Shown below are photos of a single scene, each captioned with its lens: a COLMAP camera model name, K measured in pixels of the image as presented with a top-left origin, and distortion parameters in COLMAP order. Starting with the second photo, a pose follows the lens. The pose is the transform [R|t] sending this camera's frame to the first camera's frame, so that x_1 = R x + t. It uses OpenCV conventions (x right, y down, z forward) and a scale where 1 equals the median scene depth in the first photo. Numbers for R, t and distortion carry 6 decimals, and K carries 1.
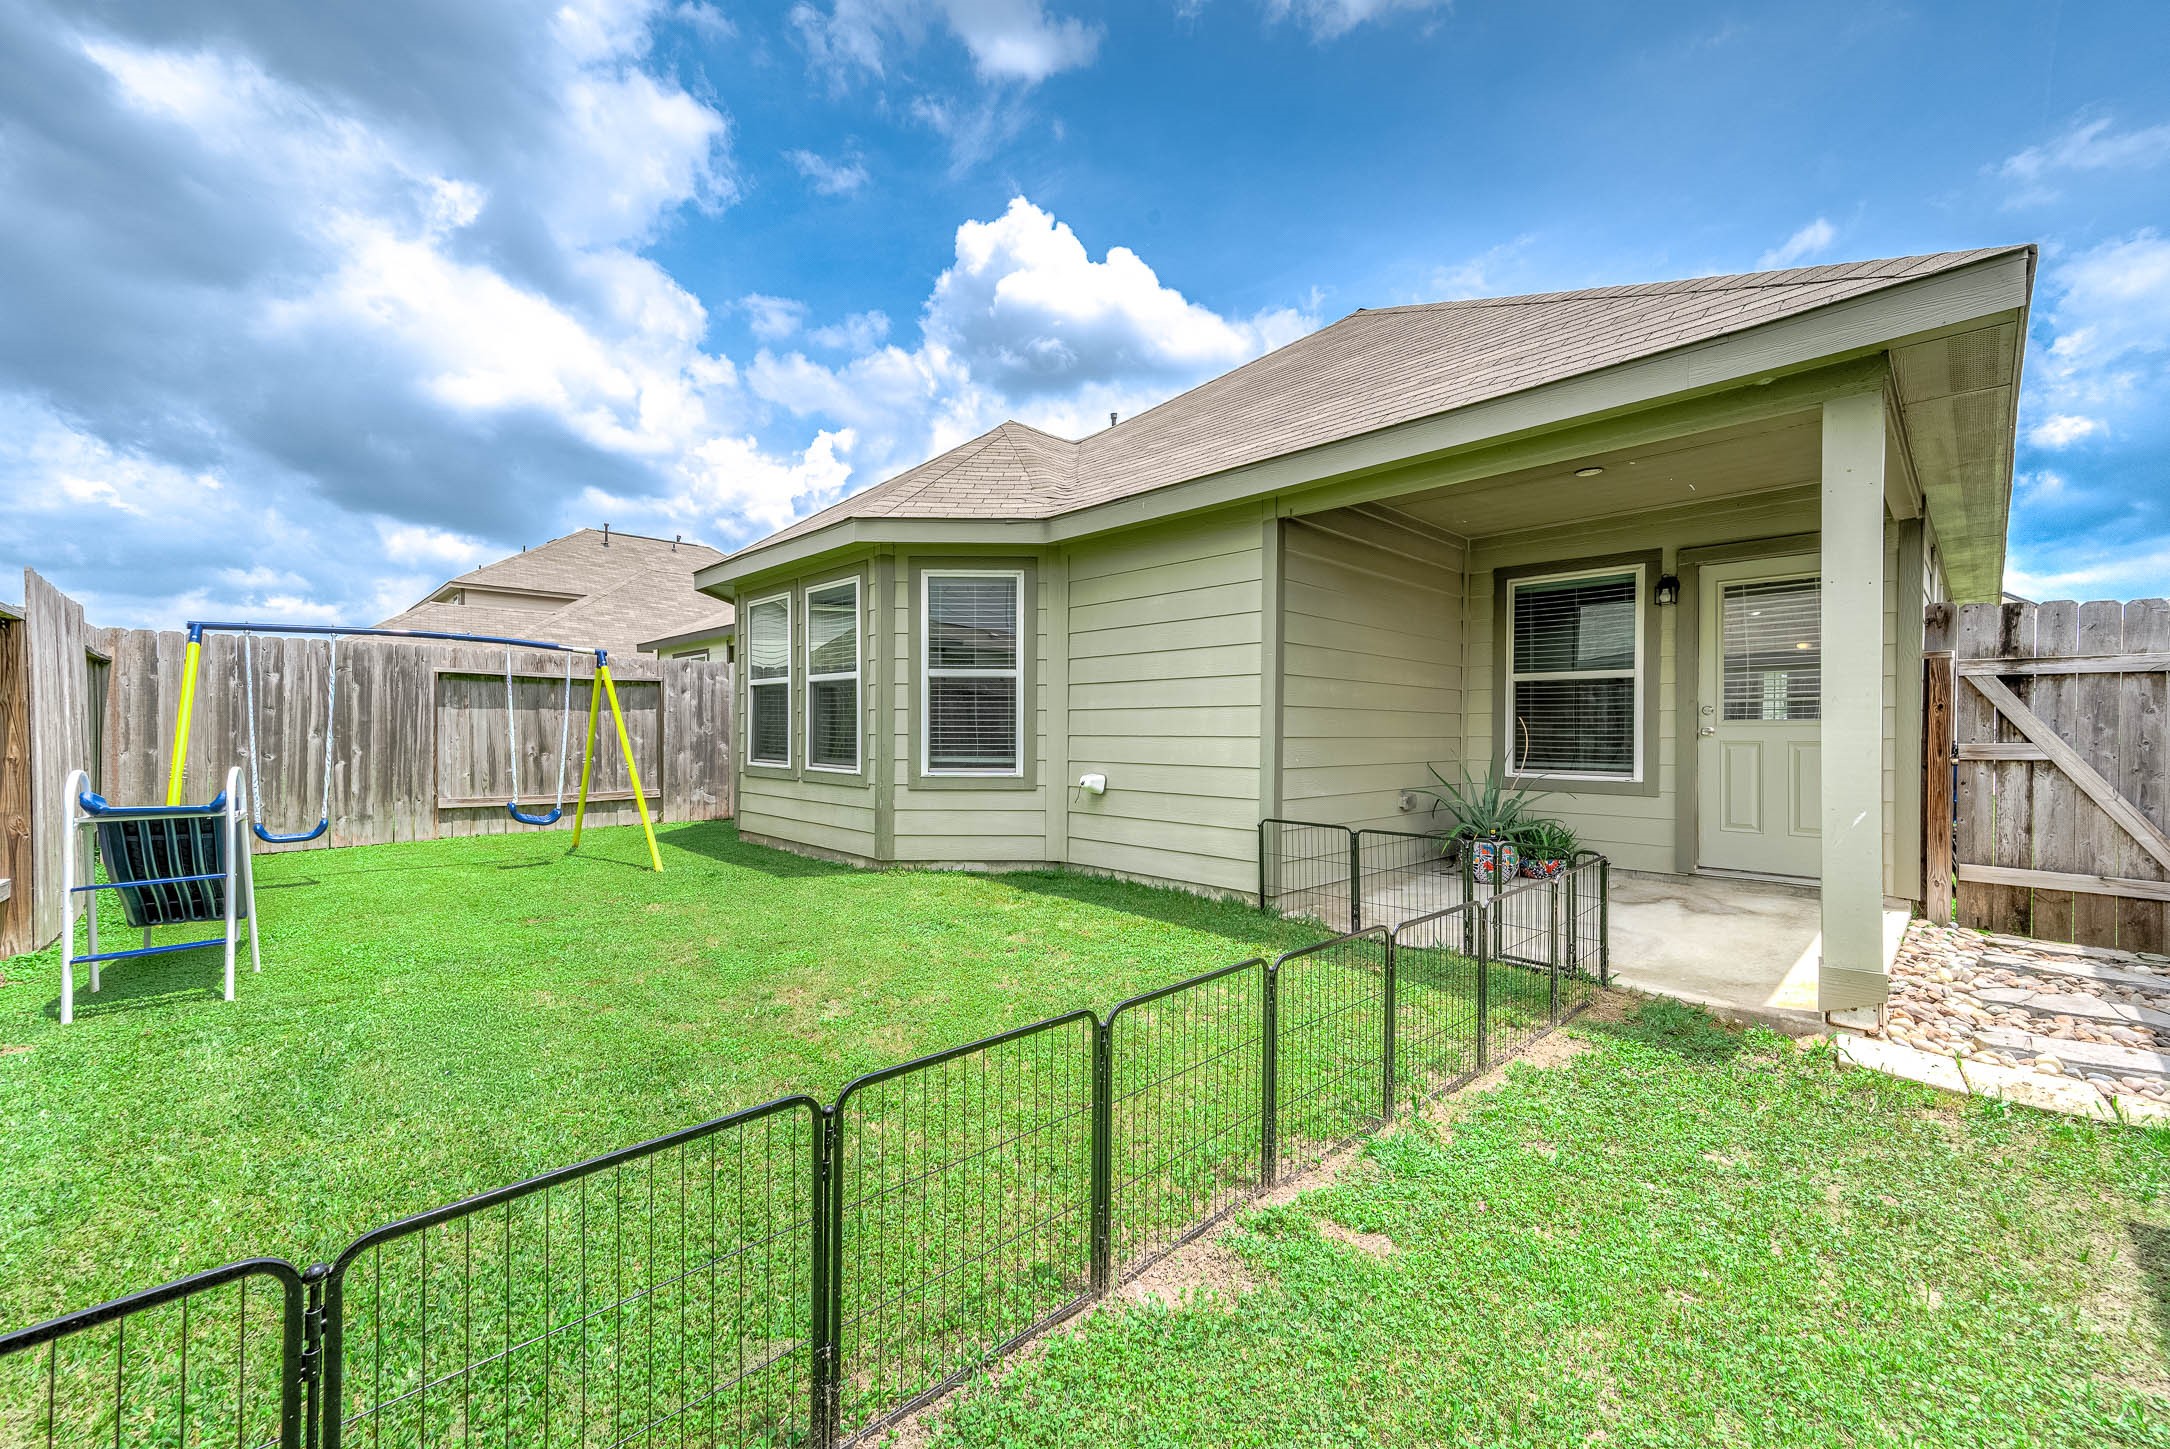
lens RADIAL K [[855.3, 0, 1081.1], [0, 855.3, 728.6], [0, 0, 1]] dist [0.003110, 0.000522]
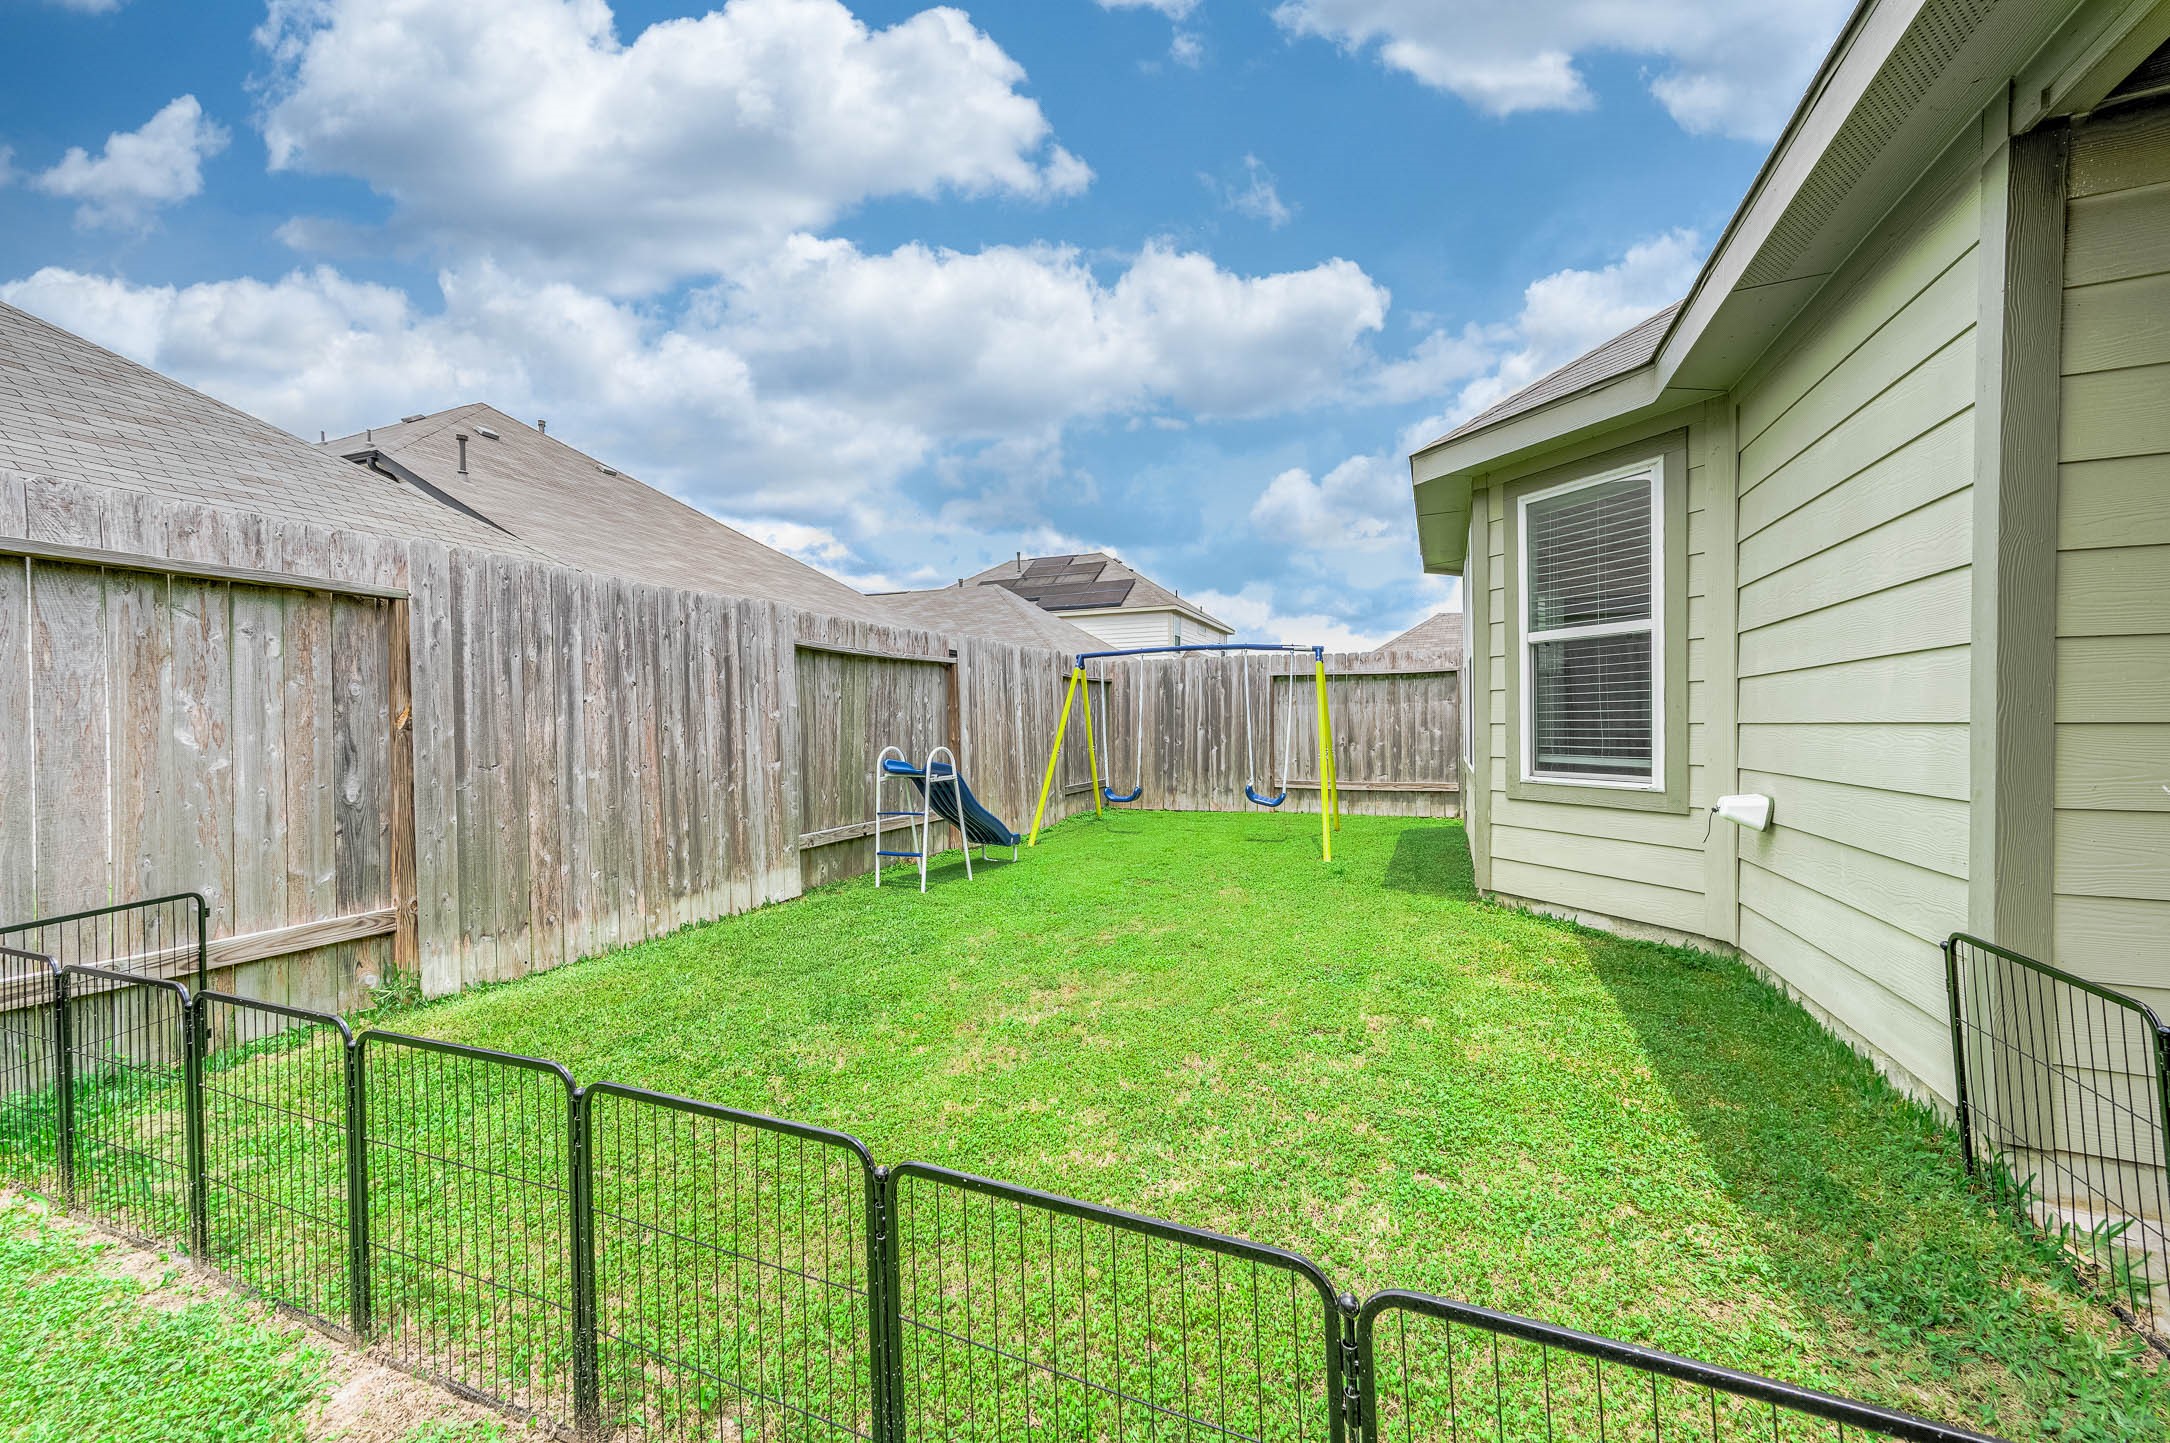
lens RADIAL K [[836.3, 0, 1086.5], [0, 836.3, 731.5], [0, 0, 1]] dist [0.001898, 0.000255]
pose [[0.392989, 0.001464, -0.919542, 0.443264], [0.009547, 0.999938, 0.005672, 0.008079], [0.919494, -0.011008, 0.392950, 0.525629]]
